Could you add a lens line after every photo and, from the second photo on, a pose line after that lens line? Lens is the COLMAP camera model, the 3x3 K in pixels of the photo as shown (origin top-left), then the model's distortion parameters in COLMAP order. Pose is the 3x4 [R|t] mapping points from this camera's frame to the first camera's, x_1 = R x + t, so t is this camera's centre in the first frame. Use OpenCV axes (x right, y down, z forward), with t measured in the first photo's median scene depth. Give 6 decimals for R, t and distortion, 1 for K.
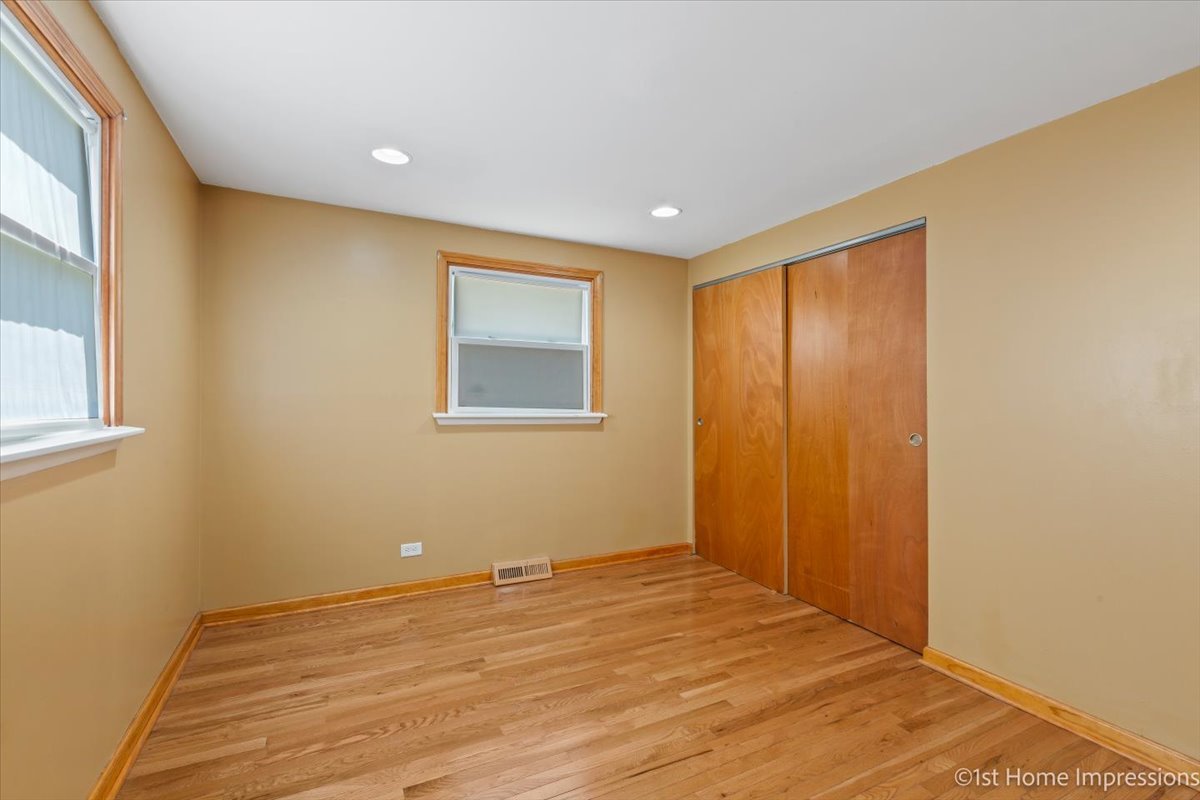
lens RADIAL K [[527.2, 0, 600.9], [0, 527.2, 394.2], [0, 0, 1]] dist [0.000206, -0.000085]
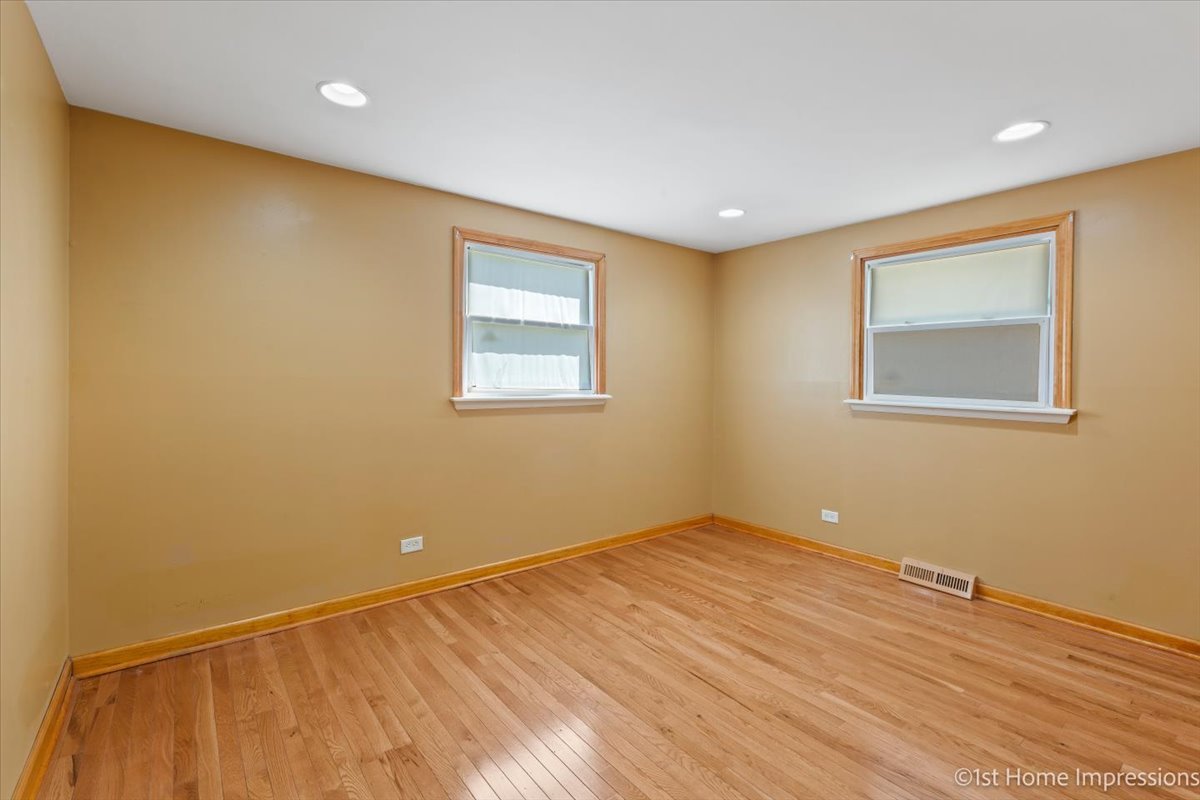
lens RADIAL K [[537.0, 0, 600.2], [0, 537.0, 384.0], [0, 0, 1]] dist [0.000820, 0.000371]
pose [[0.202352, 0.004871, -0.979301, 0.699046], [-0.006825, 0.999970, 0.003564, 0.003888], [0.979289, 0.005963, 0.202379, 0.270683]]
